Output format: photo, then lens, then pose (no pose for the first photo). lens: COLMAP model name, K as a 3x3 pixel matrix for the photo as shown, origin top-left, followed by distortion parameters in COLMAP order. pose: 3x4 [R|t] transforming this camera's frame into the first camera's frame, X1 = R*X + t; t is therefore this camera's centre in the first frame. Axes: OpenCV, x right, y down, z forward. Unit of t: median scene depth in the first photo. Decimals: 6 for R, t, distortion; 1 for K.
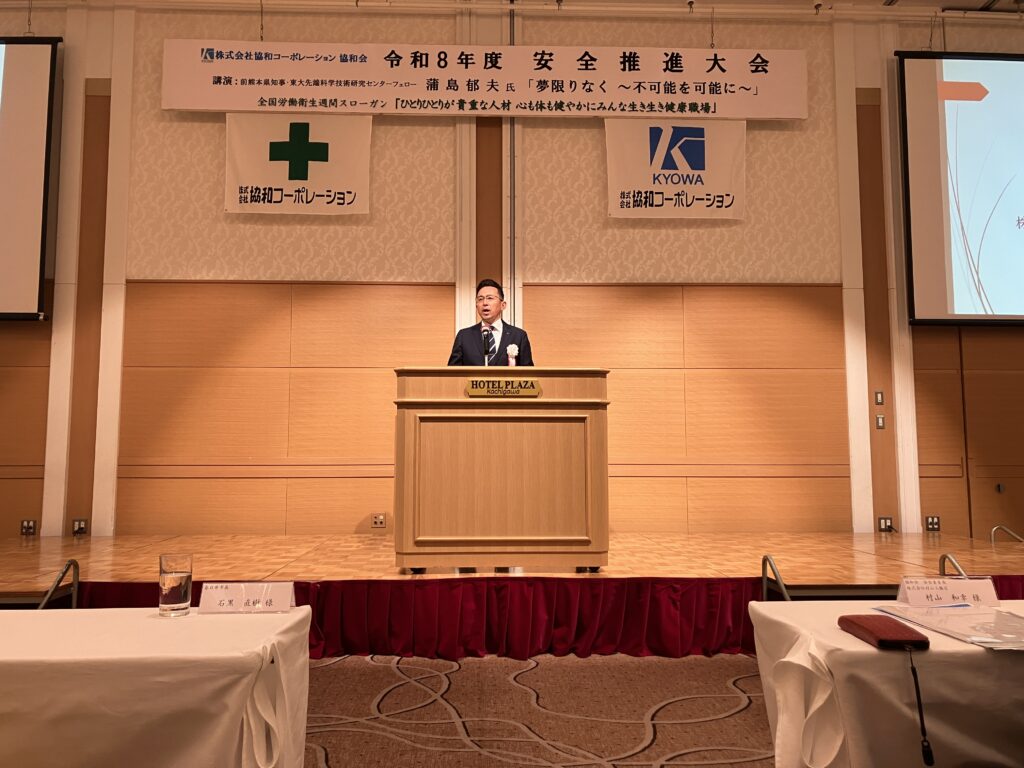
lens RADIAL K [[1099.1, 0, 508.7], [0, 1099.1, 385.4], [0, 0, 1]] dist [0.005588, -0.022689]
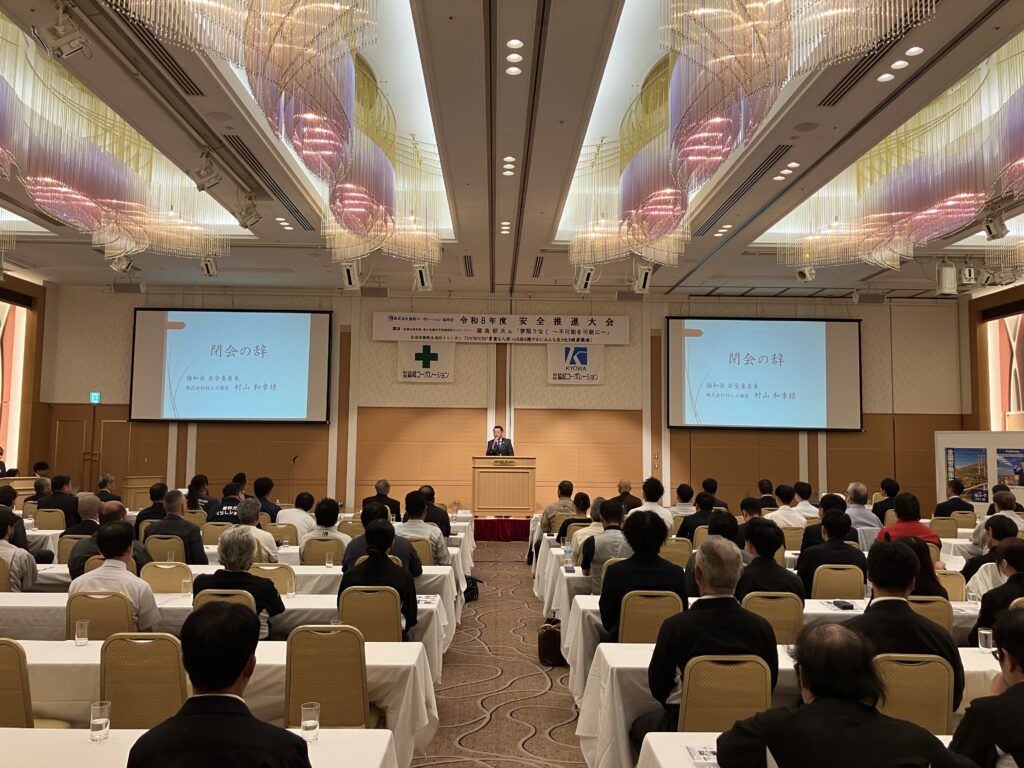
lens RADIAL K [[1099.1, 0, 494.9], [0, 1099.1, 370.0], [0, 0, 1]] dist [0.005588, -0.022689]
pose [[0.999616, 0.010664, -0.025579, 0.032513], [-0.010827, 0.999922, -0.006247, -0.166814], [0.025510, 0.006522, 0.999653, -1.523213]]
